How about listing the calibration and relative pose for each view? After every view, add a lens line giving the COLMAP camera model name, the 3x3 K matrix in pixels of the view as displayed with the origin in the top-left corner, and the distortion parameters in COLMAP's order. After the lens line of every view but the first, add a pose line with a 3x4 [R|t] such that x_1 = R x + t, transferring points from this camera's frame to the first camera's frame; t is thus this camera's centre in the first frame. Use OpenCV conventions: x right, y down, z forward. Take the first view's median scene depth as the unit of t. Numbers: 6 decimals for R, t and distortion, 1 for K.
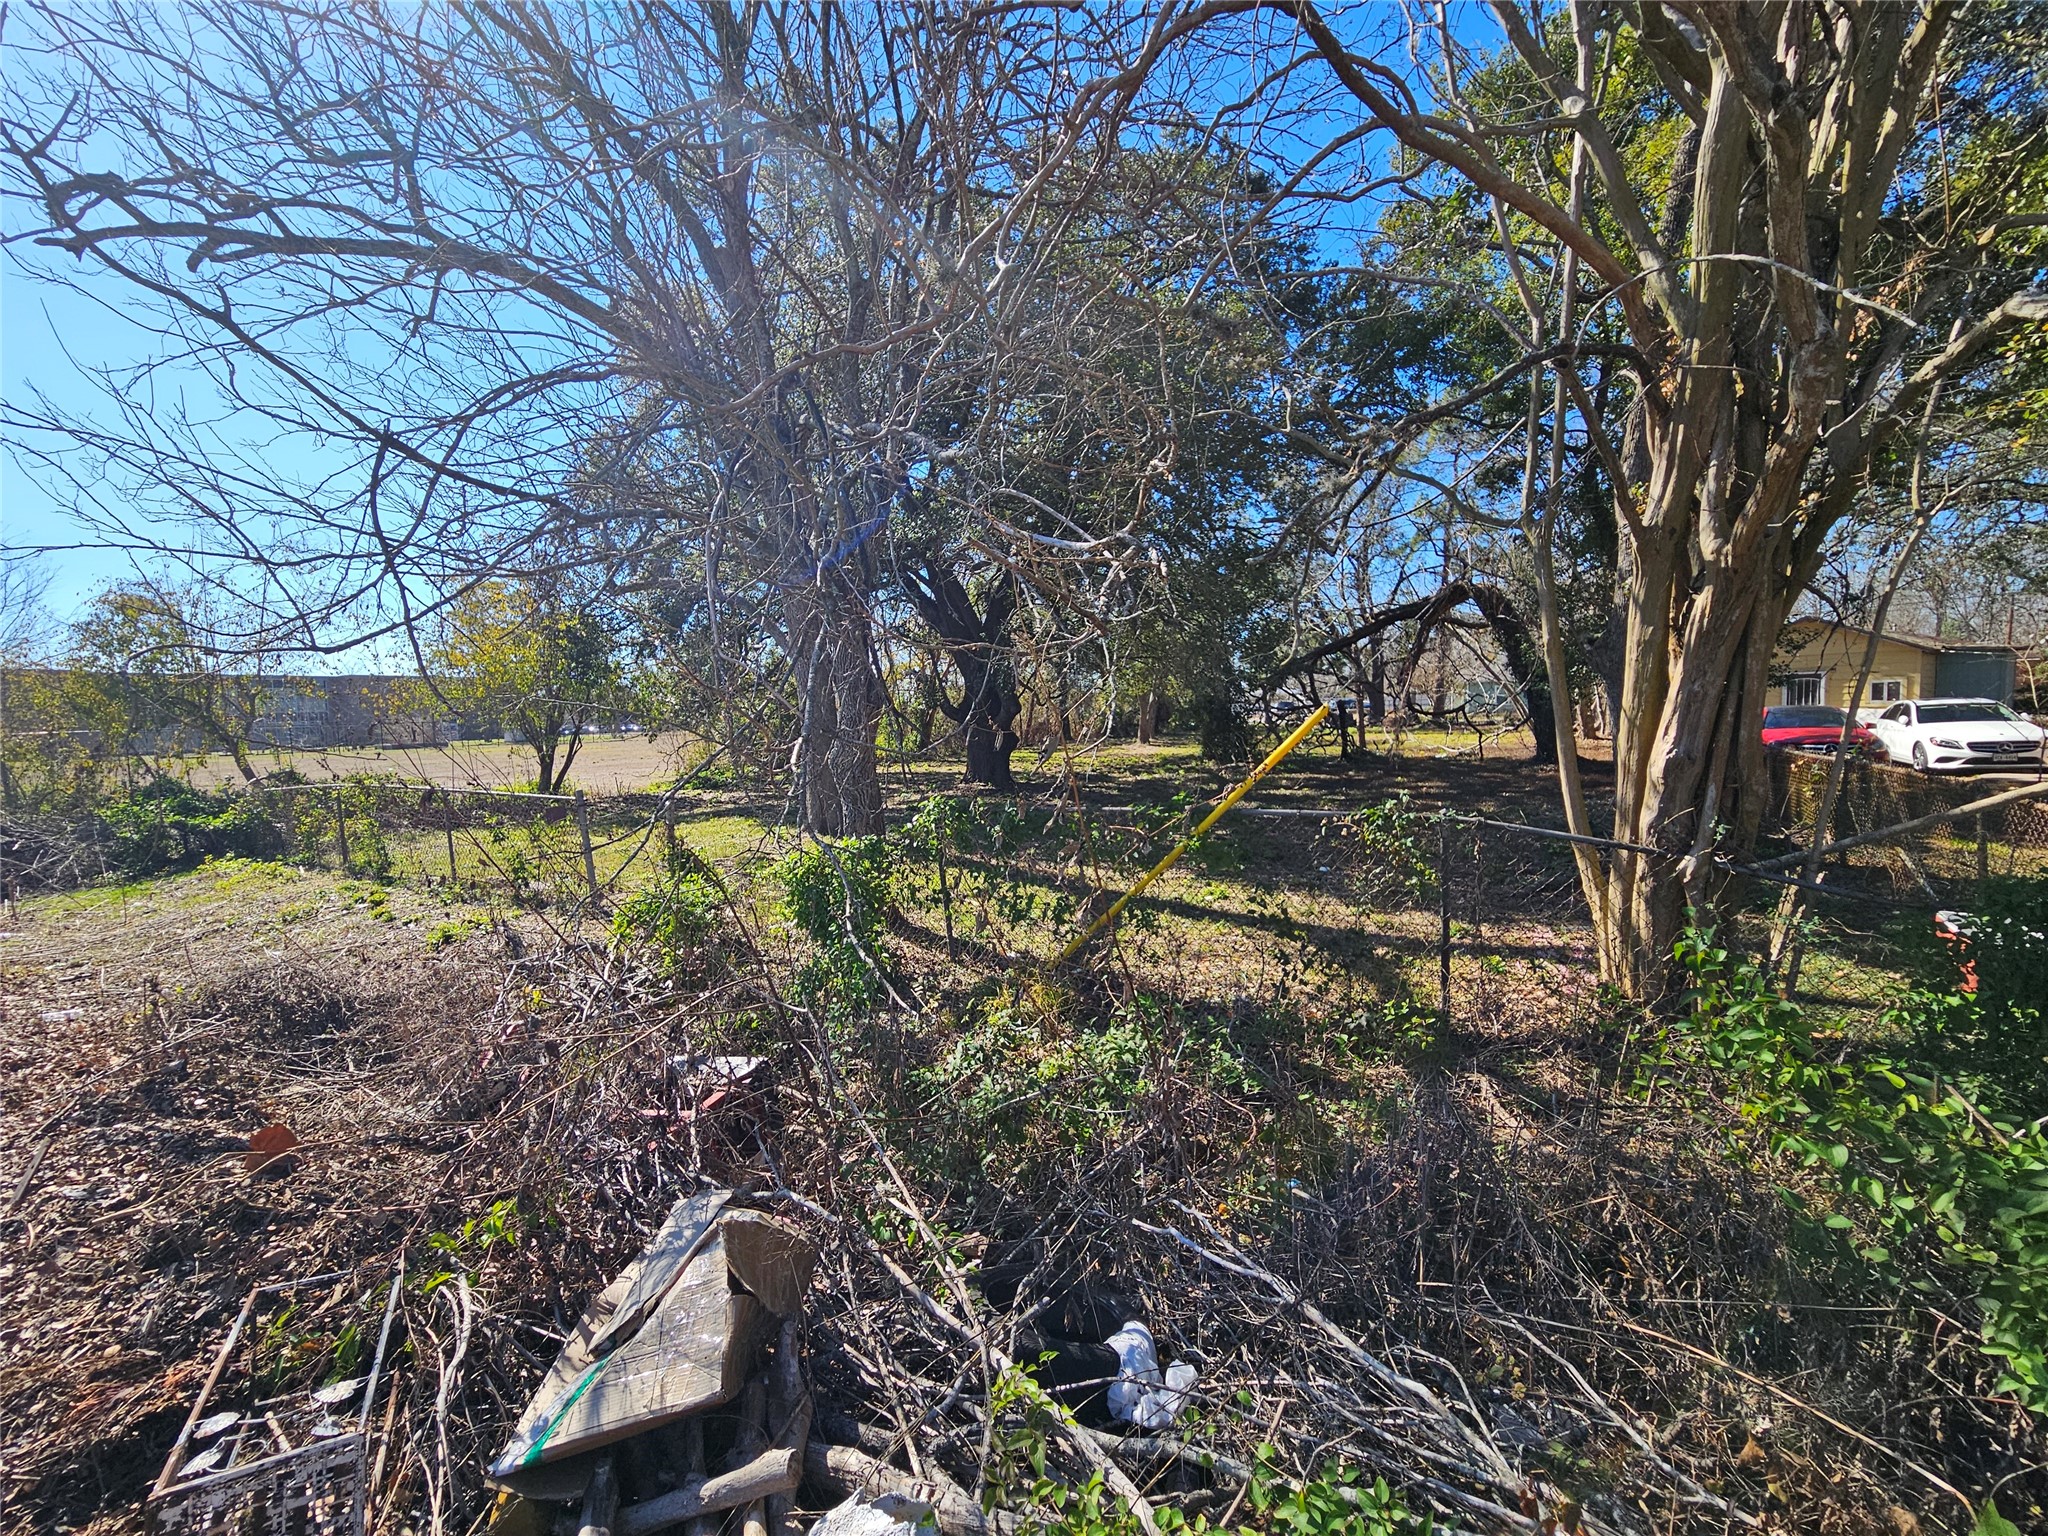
lens RADIAL K [[892.6, 0, 1024.0], [0, 892.6, 768.0], [0, 0, 1]] dist [-0.001996, -0.000164]
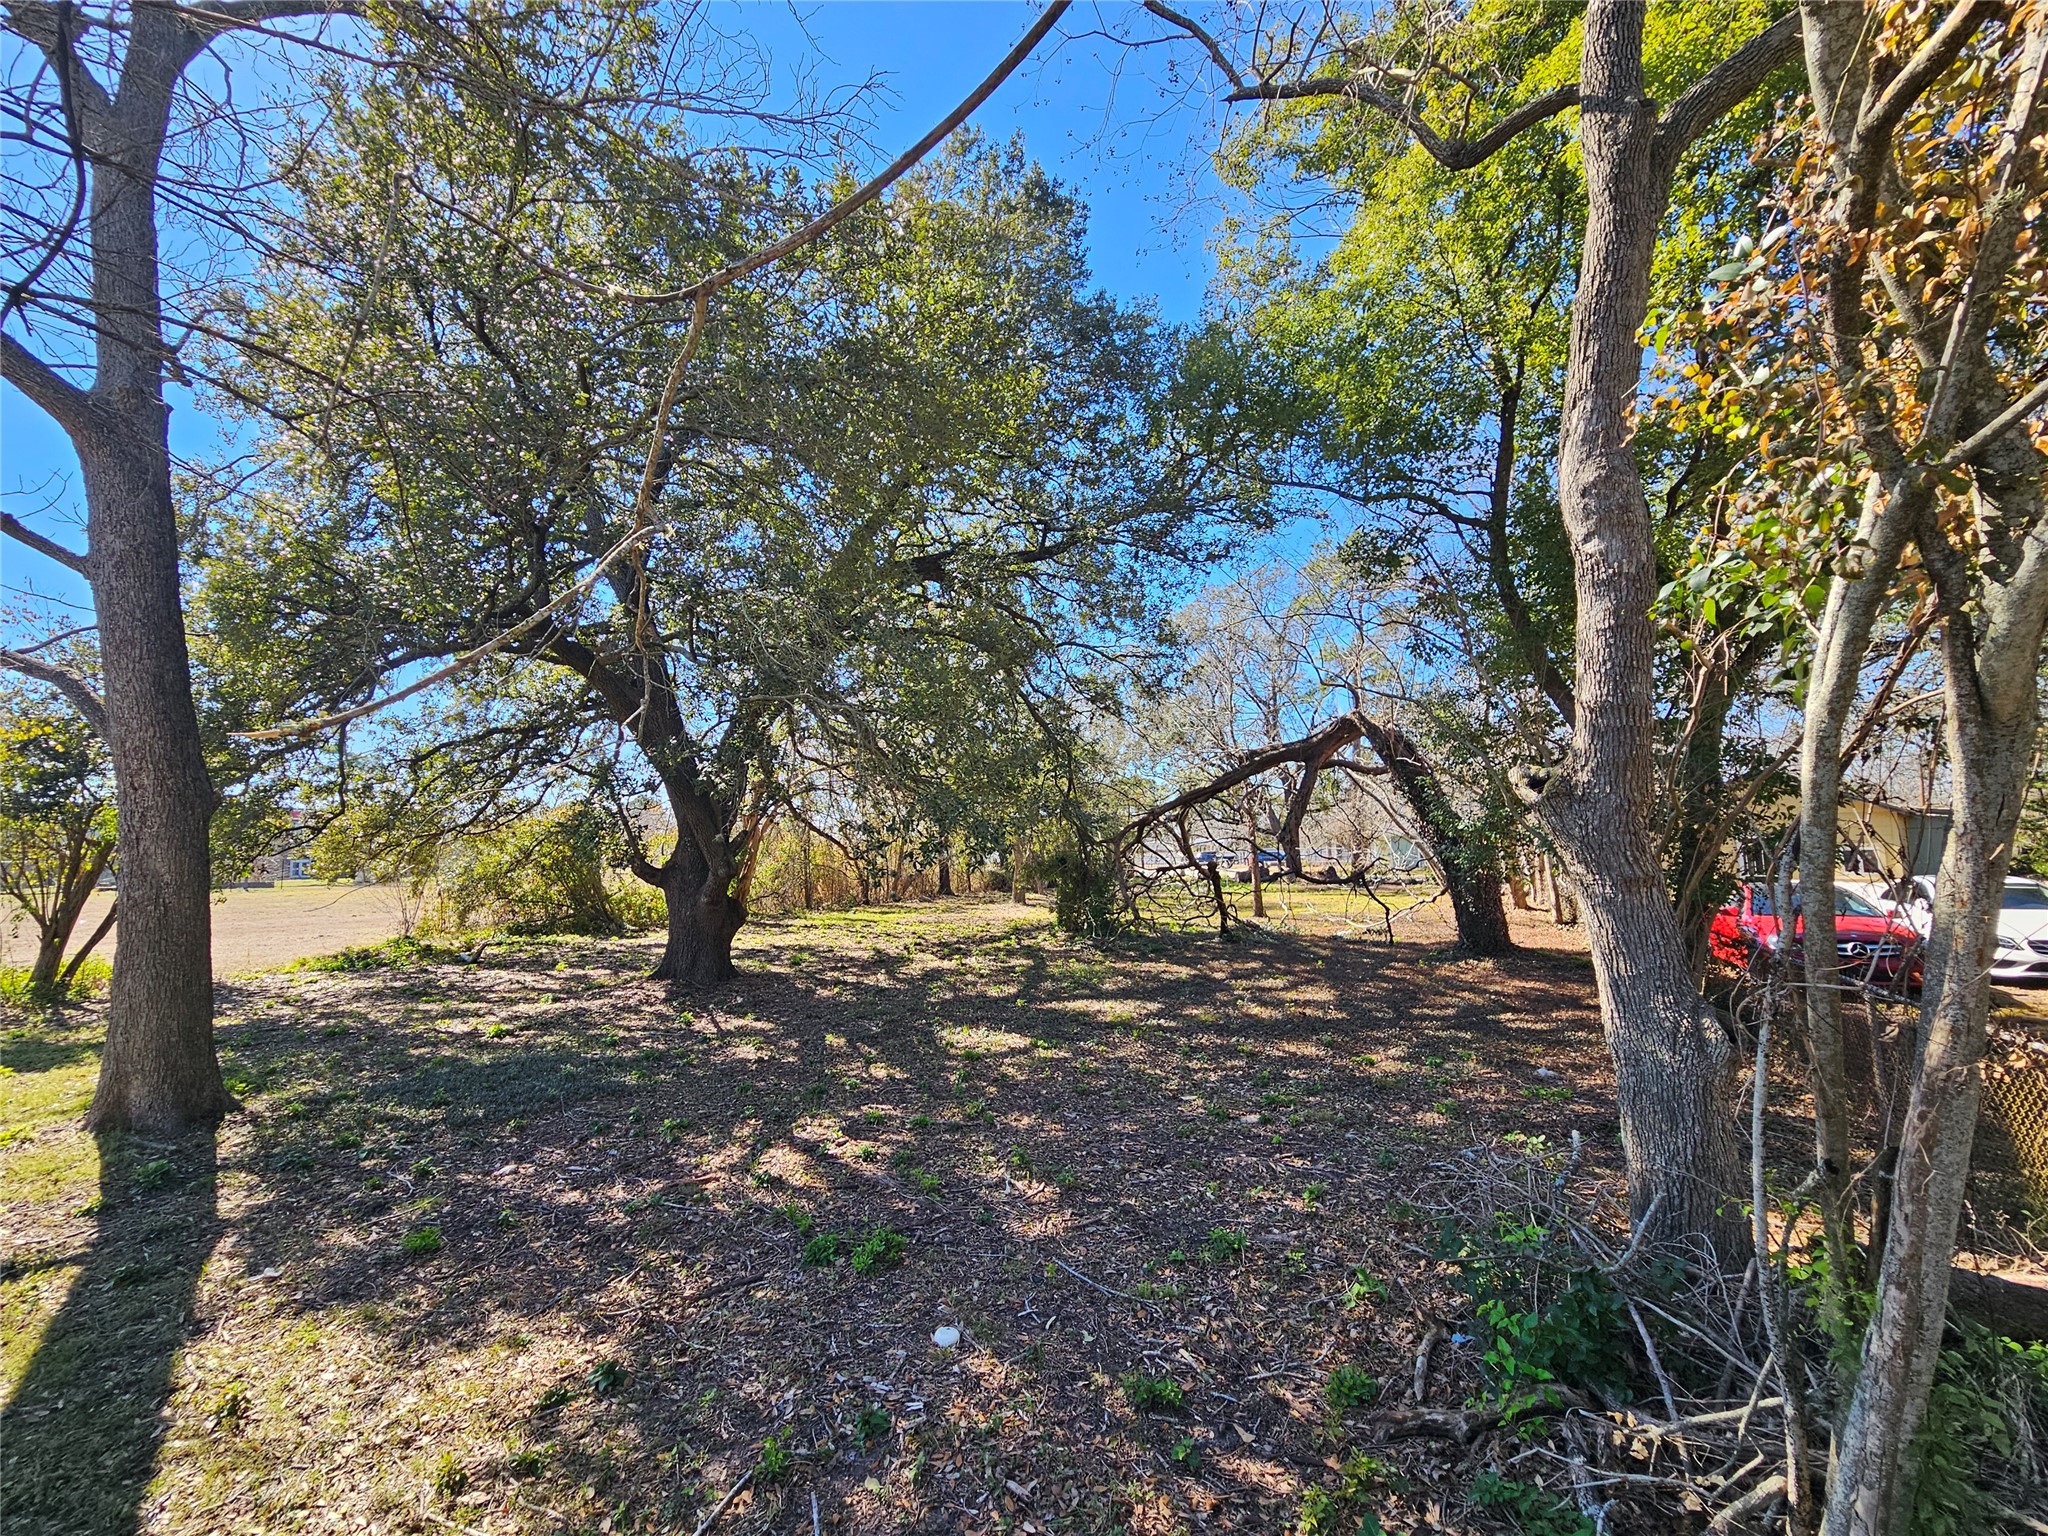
lens RADIAL K [[892.6, 0, 1024.0], [0, 892.6, 768.0], [0, 0, 1]] dist [-0.001996, -0.000164]
pose [[0.997789, 0.021948, 0.062735, 0.148279], [-0.011614, 0.986957, -0.160565, -0.031578], [-0.065440, 0.159482, 0.985030, 0.241601]]
